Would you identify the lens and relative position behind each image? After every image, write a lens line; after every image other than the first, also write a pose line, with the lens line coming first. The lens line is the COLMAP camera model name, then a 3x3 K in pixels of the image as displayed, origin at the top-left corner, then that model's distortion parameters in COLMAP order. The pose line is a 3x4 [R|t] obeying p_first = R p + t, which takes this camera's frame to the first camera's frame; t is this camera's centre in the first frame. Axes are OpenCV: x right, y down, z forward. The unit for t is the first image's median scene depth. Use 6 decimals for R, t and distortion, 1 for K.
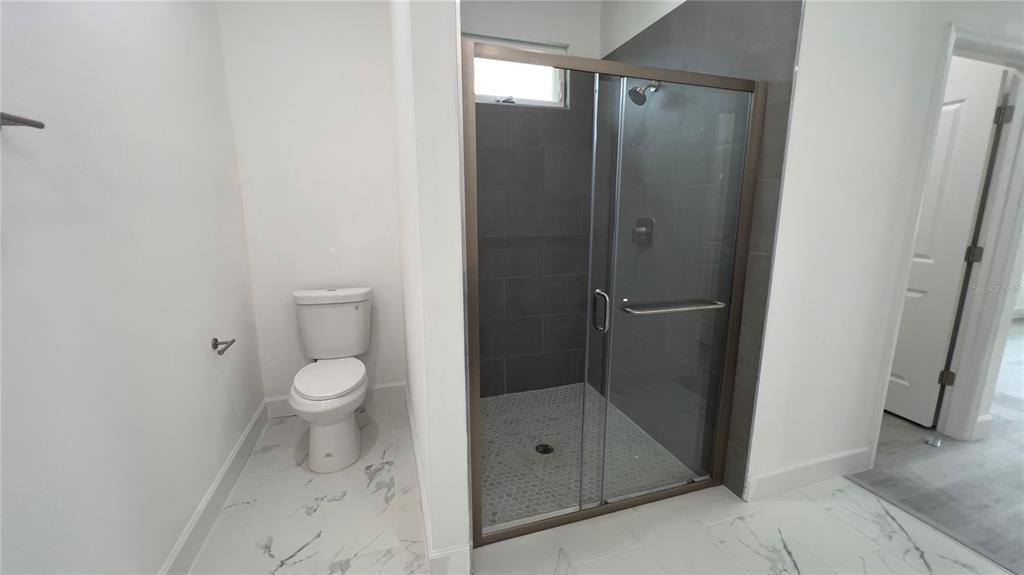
lens RADIAL K [[409.0, 0, 514.6], [0, 409.0, 289.9], [0, 0, 1]] dist [0.000053, 0.000351]
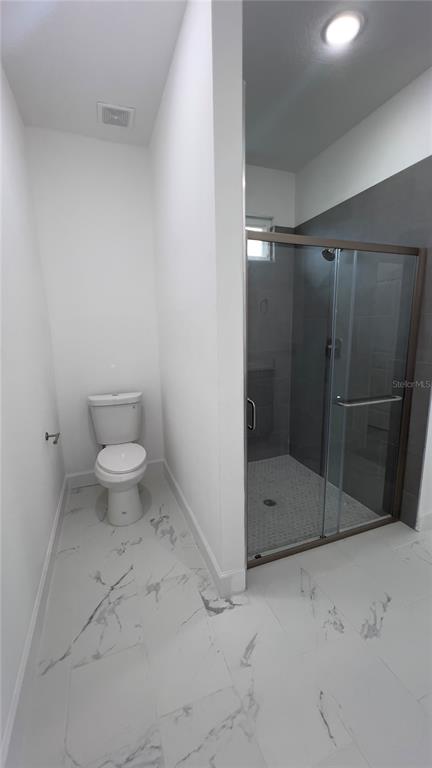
lens RADIAL K [[306.8, 0, 215.3], [0, 306.8, 384.9], [0, 0, 1]] dist [0.000053, 0.000351]
pose [[0.998920, -0.029548, 0.035864, -0.170826], [0.029860, 0.999520, -0.008205, -0.019110], [-0.035605, 0.009267, 0.999323, -0.073473]]
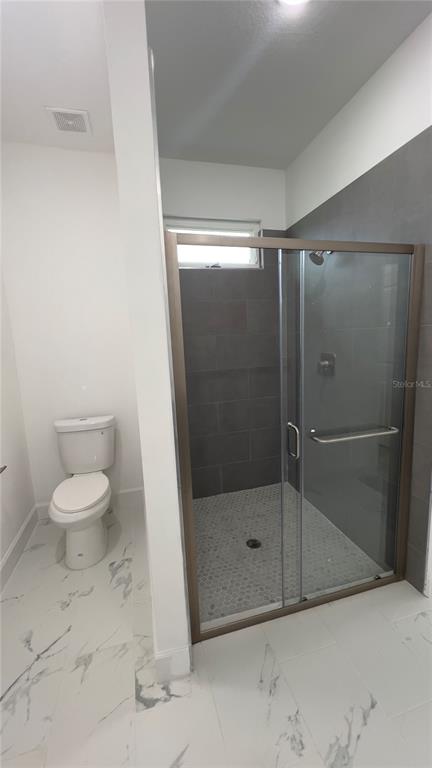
lens RADIAL K [[306.8, 0, 215.3], [0, 306.8, 384.9], [0, 0, 1]] dist [0.000053, 0.000351]
pose [[0.997680, -0.037840, -0.056597, 0.033319], [0.035767, 0.998667, -0.037202, -0.070290], [0.057930, 0.035092, 0.997704, 0.064968]]
